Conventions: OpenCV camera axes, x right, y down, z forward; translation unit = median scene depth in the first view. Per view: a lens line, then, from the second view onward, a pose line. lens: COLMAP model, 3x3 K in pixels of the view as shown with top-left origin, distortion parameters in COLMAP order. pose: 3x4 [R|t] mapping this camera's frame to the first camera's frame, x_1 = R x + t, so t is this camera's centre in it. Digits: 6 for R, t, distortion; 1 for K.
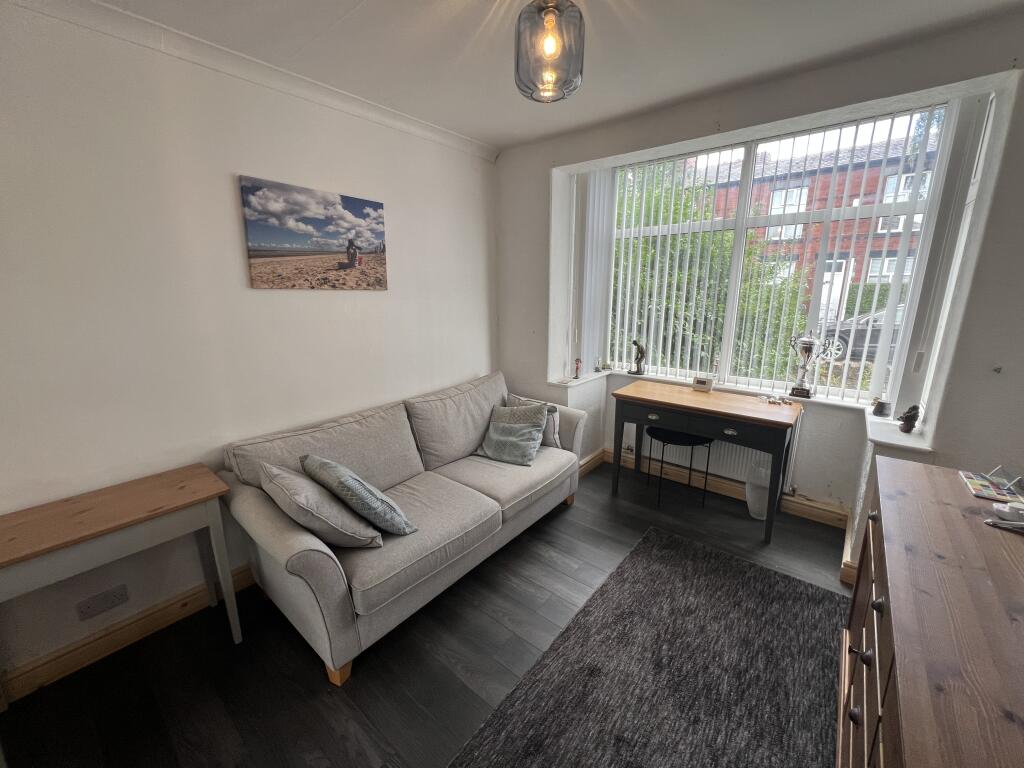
lens RADIAL K [[411.3, 0, 510.6], [0, 411.3, 380.8], [0, 0, 1]] dist [0.003576, 0.000173]
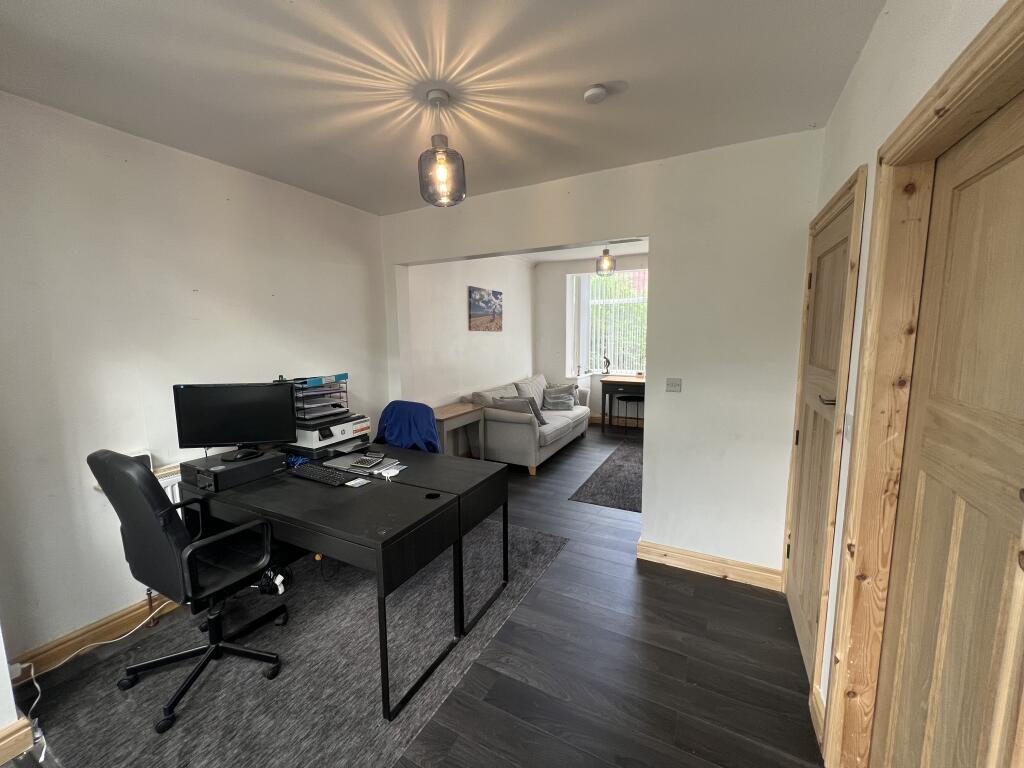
lens RADIAL K [[411.3, 0, 510.3], [0, 411.3, 381.9], [0, 0, 1]] dist [0.003576, 0.000173]
pose [[0.979329, -0.031278, 0.199842, -0.715987], [0.051217, 0.994121, -0.095396, 0.251699], [-0.195684, 0.103659, 0.975173, -1.085850]]
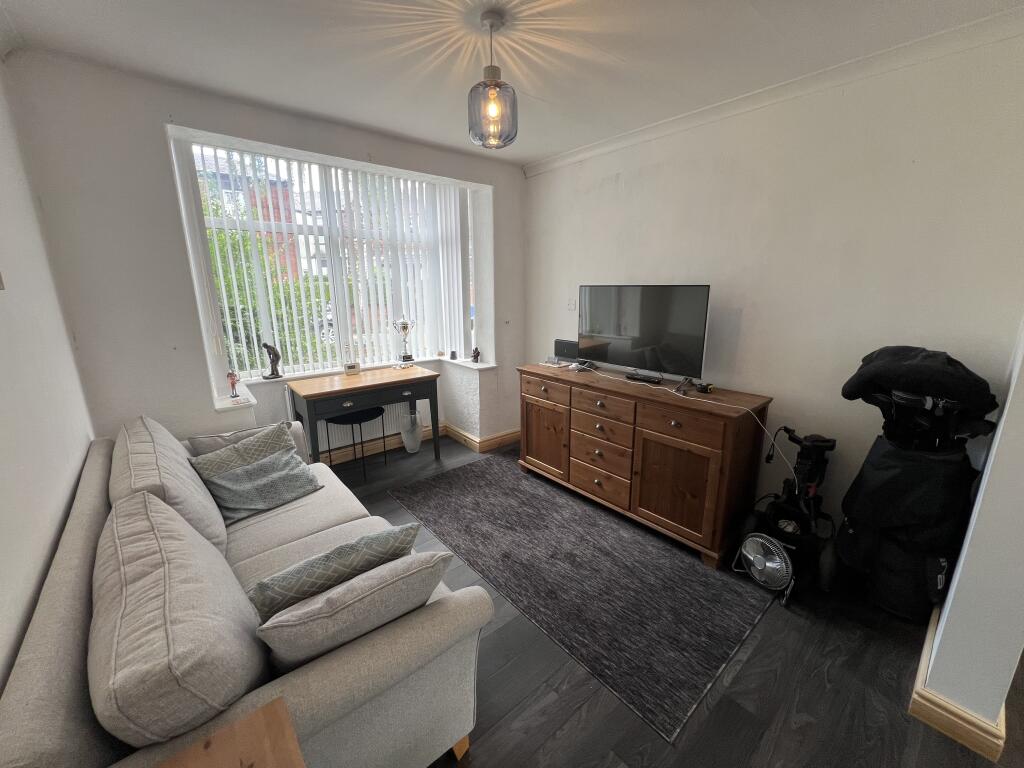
lens RADIAL K [[410.6, 0, 511.4], [0, 410.6, 384.1], [0, 0, 1]] dist [0.000564, -0.000038]
pose [[0.175336, -0.228054, 0.957731, -0.682087], [0.224245, 0.956481, 0.186703, -0.077690], [-0.958630, 0.182030, 0.218846, 0.386300]]
